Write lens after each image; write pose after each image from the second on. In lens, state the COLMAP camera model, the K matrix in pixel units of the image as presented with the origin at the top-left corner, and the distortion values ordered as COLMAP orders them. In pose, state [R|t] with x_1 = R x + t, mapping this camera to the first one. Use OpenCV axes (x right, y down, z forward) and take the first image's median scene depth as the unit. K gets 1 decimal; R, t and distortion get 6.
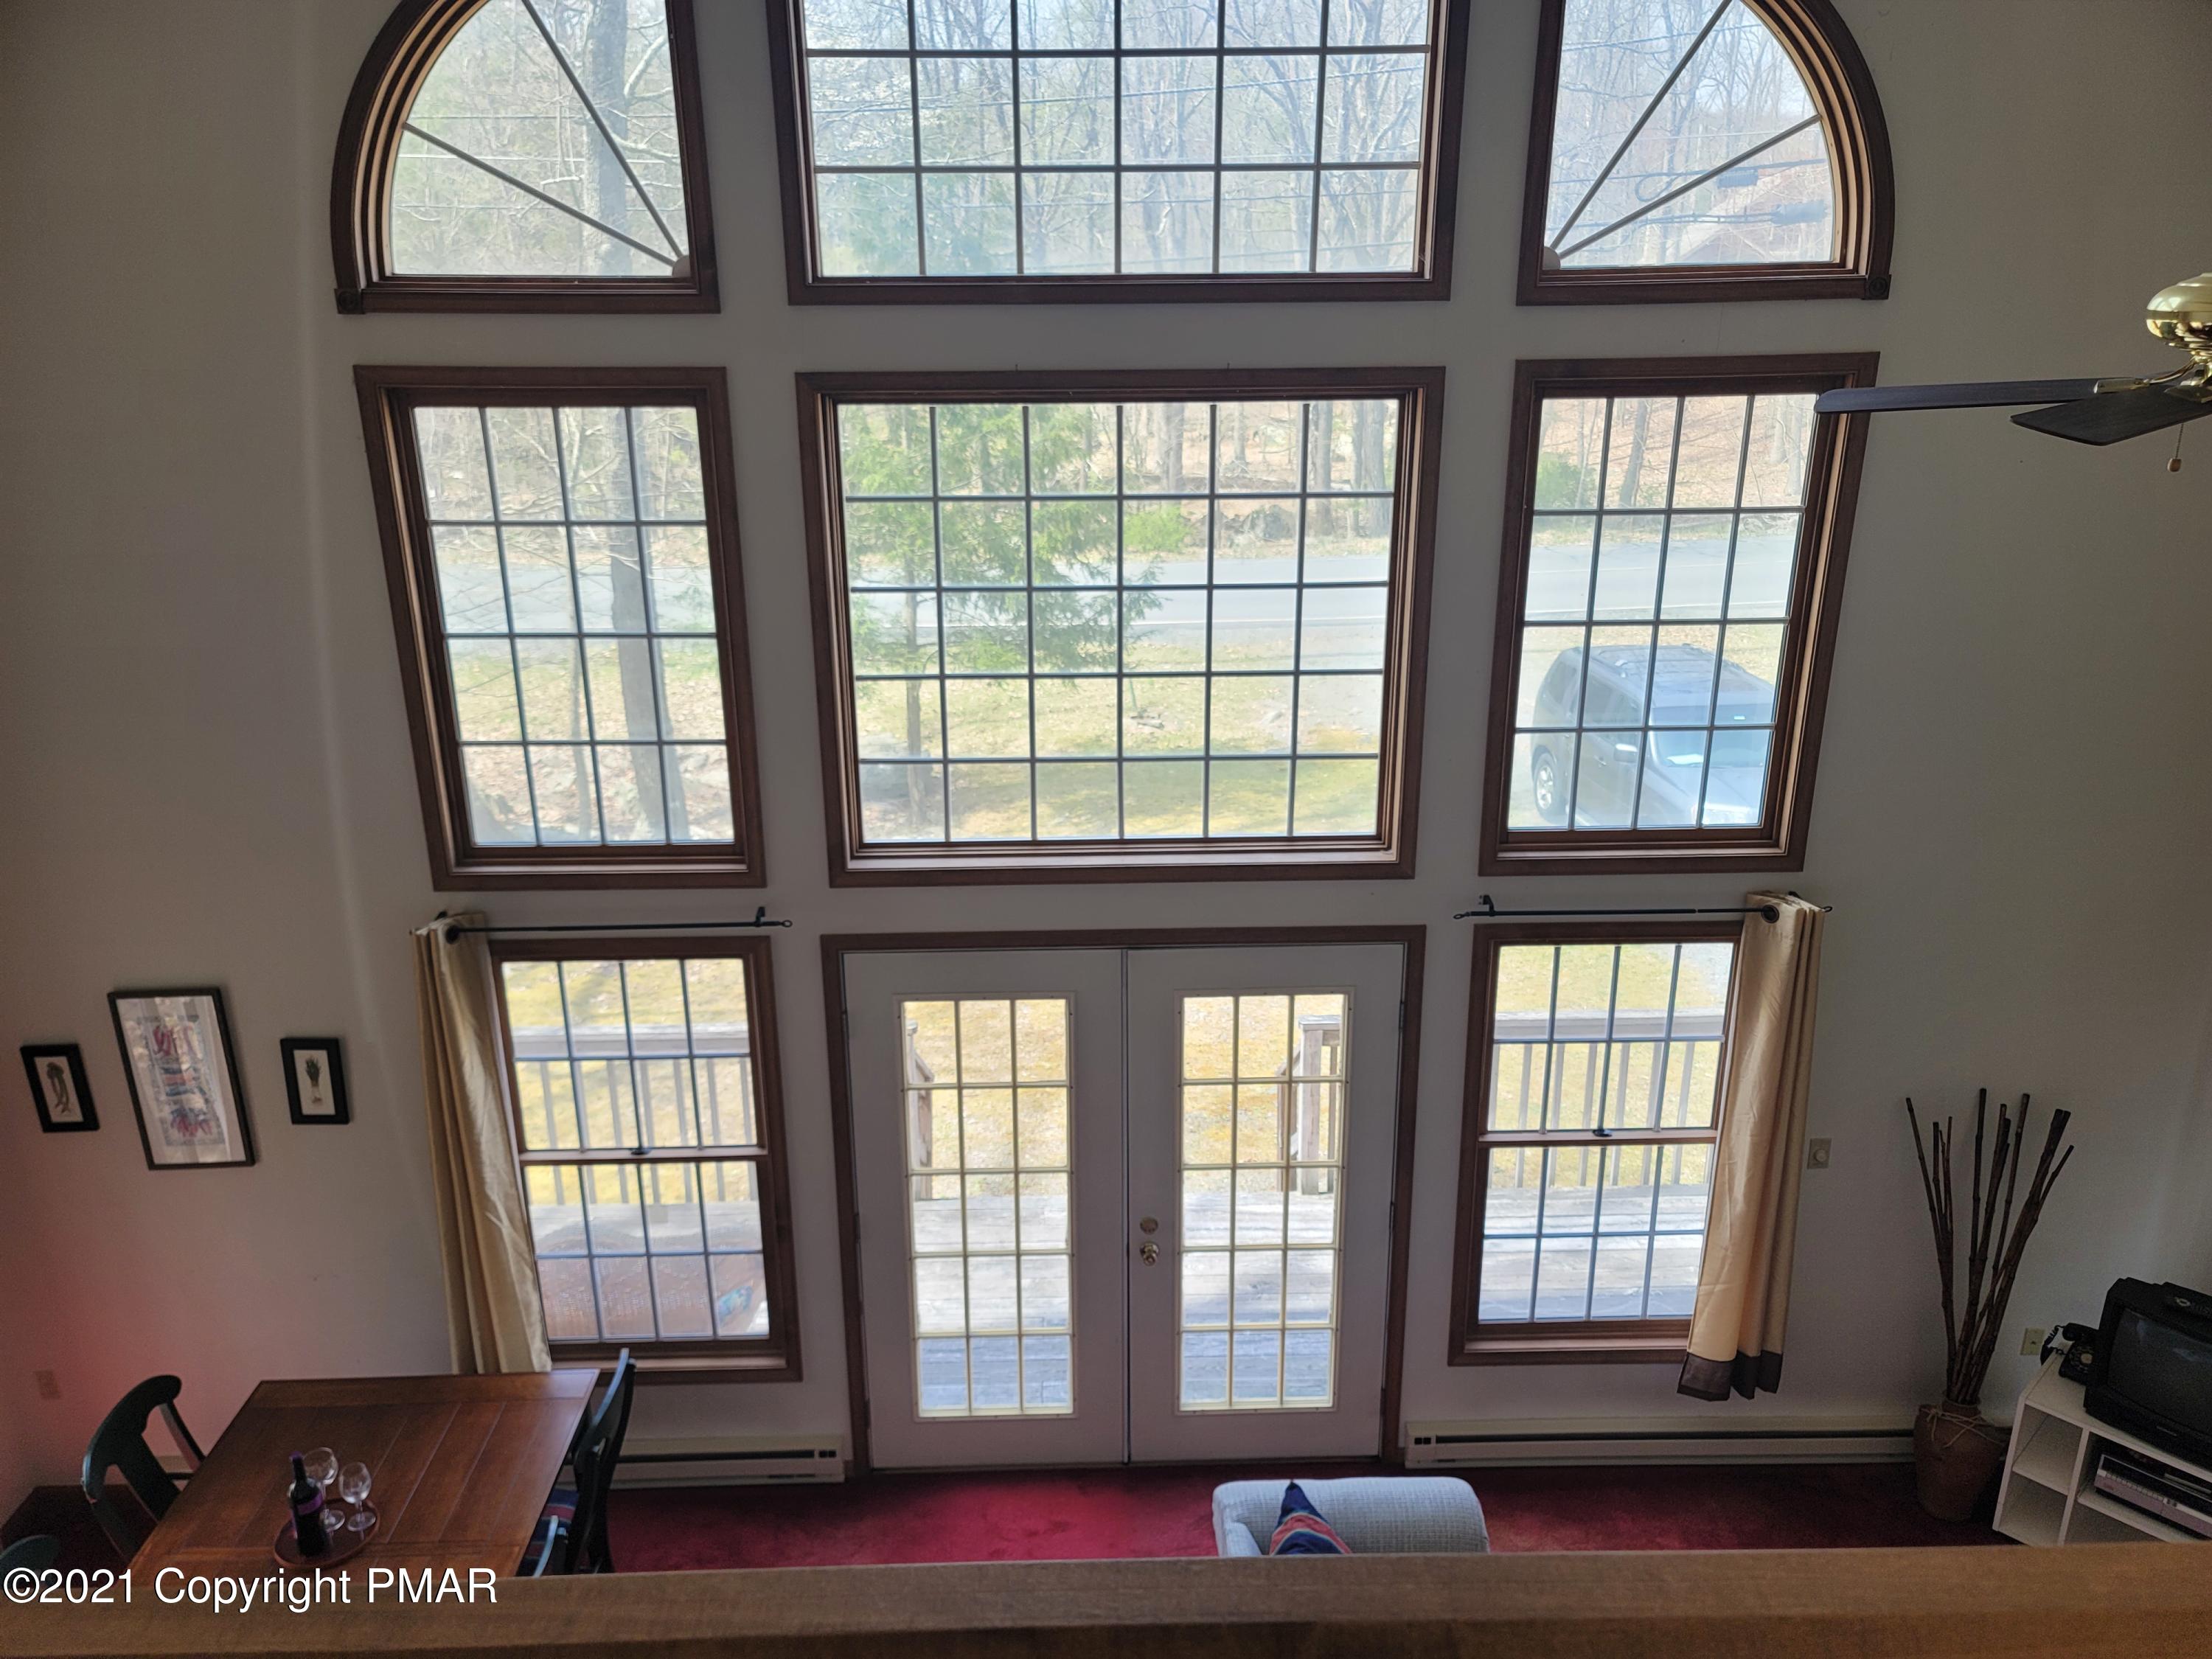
lens RADIAL K [[1616.2, 0, 1109.9], [0, 1616.2, 840.6], [0, 0, 1]] dist [0.078993, -0.075111]
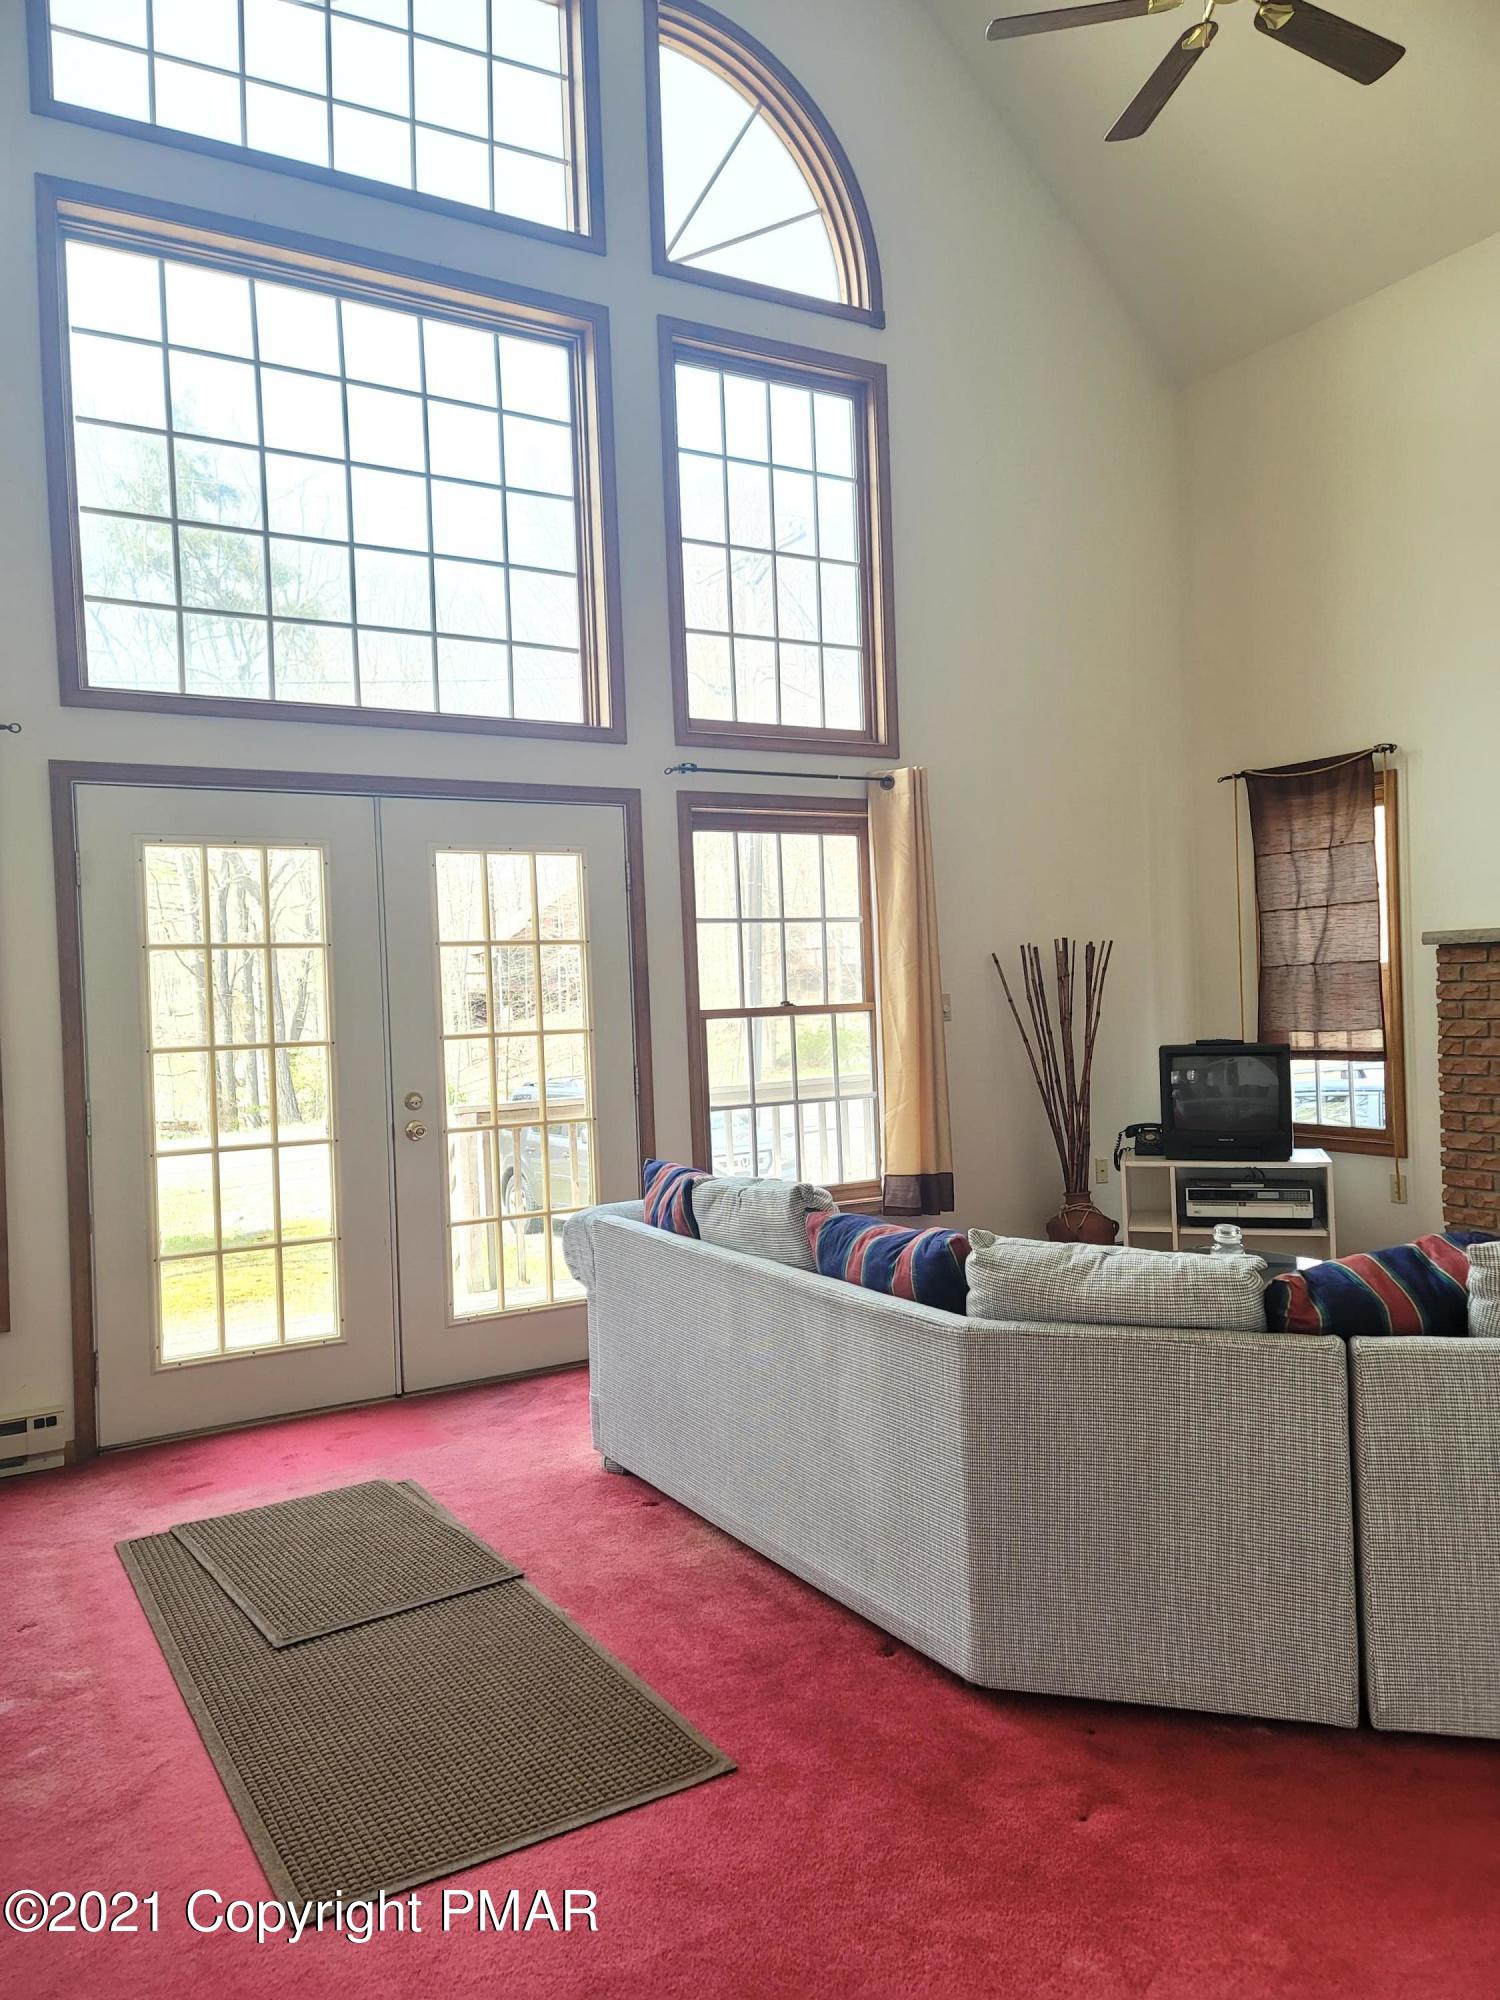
lens RADIAL K [[1461.3, 0, 748.9], [0, 1461.3, 1004.6], [0, 0, 1]] dist [0.078993, -0.075111]
pose [[0.874413, -0.029919, 0.484260, -0.242176], [0.184340, 0.943738, -0.274550, 0.494640], [-0.448800, 0.329338, 0.830731, 0.160192]]
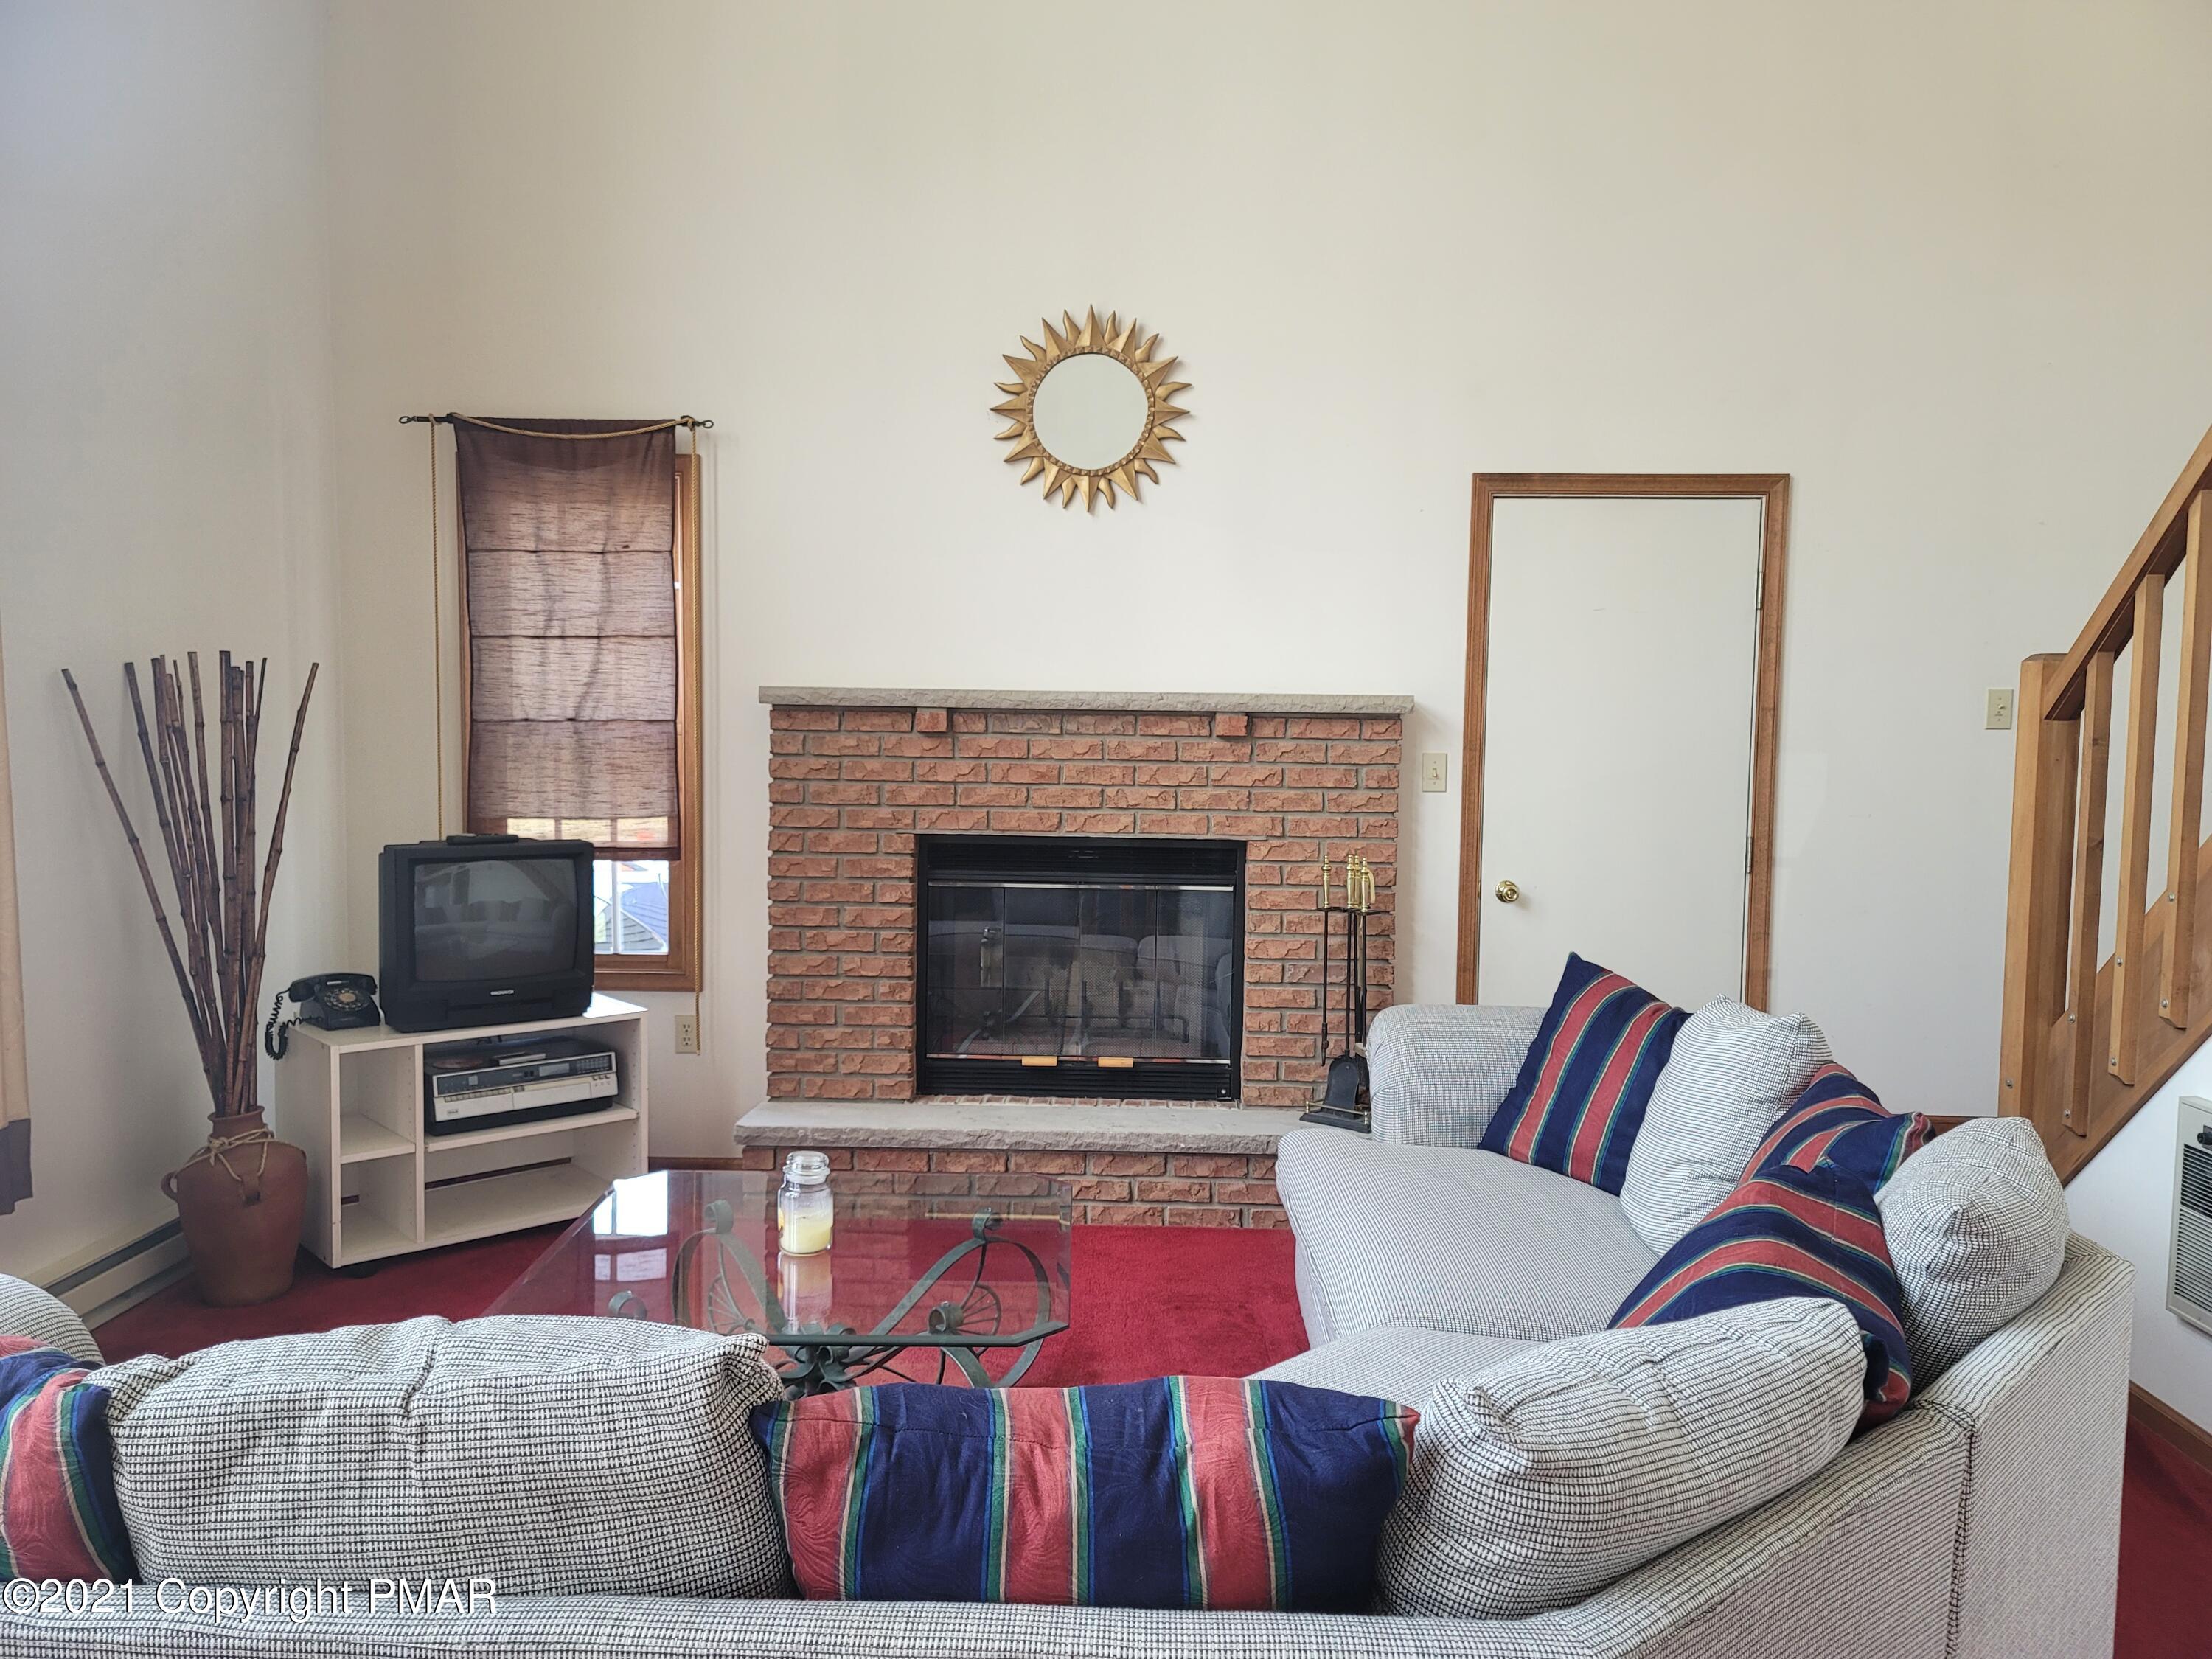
lens RADIAL K [[1616.2, 0, 1126.0], [0, 1616.2, 834.5], [0, 0, 1]] dist [0.078993, -0.075111]
pose [[0.049898, -0.062127, 0.996820, -0.151654], [0.307025, 0.950689, 0.043883, 0.334266], [-0.950392, 0.303859, 0.066512, 0.605389]]
